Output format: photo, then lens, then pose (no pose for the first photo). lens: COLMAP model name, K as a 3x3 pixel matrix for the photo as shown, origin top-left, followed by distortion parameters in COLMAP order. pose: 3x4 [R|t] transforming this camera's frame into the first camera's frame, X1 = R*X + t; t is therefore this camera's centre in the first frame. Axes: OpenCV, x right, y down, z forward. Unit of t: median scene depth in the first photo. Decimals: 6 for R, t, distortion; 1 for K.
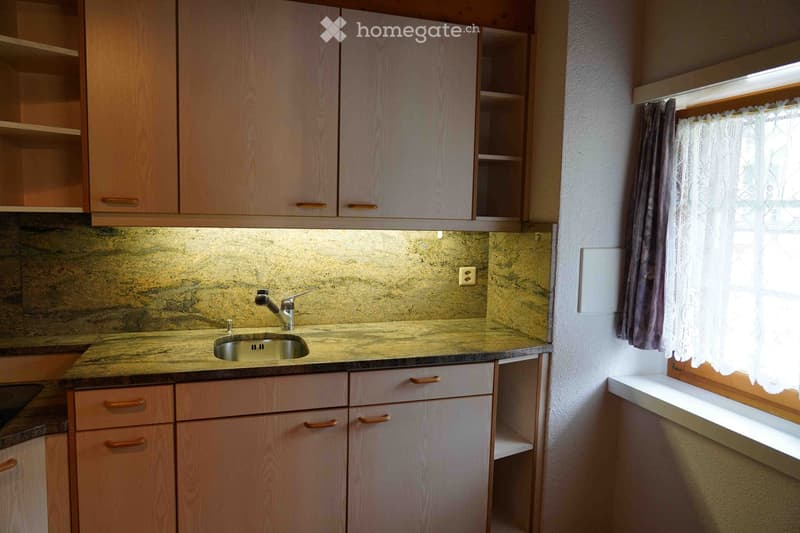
lens RADIAL K [[541.8, 0, 401.0], [0, 541.8, 264.0], [0, 0, 1]] dist [-0.021034, 0.006328]
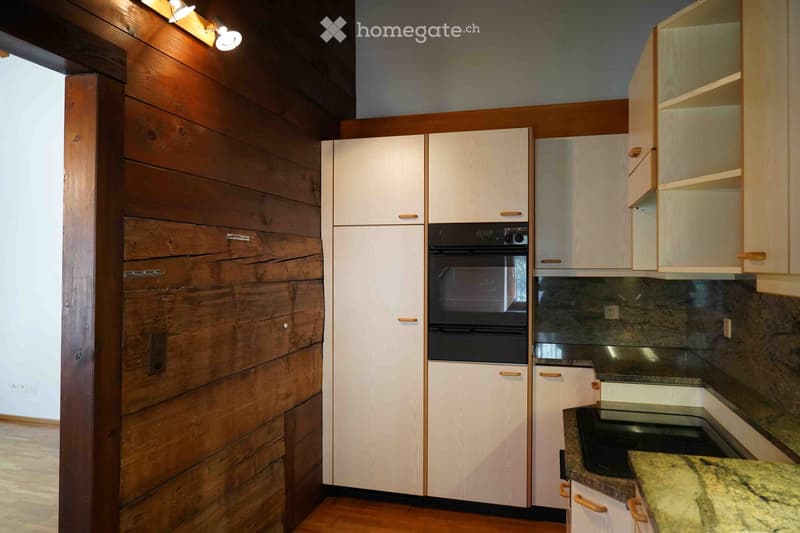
lens RADIAL K [[541.8, 0, 401.0], [0, 541.8, 264.0], [0, 0, 1]] dist [-0.021034, 0.006328]
pose [[-0.554004, -0.026776, -0.832083, 0.262380], [-0.095588, 0.994918, 0.031627, -0.070756], [0.827008, 0.097059, -0.553749, 0.825863]]
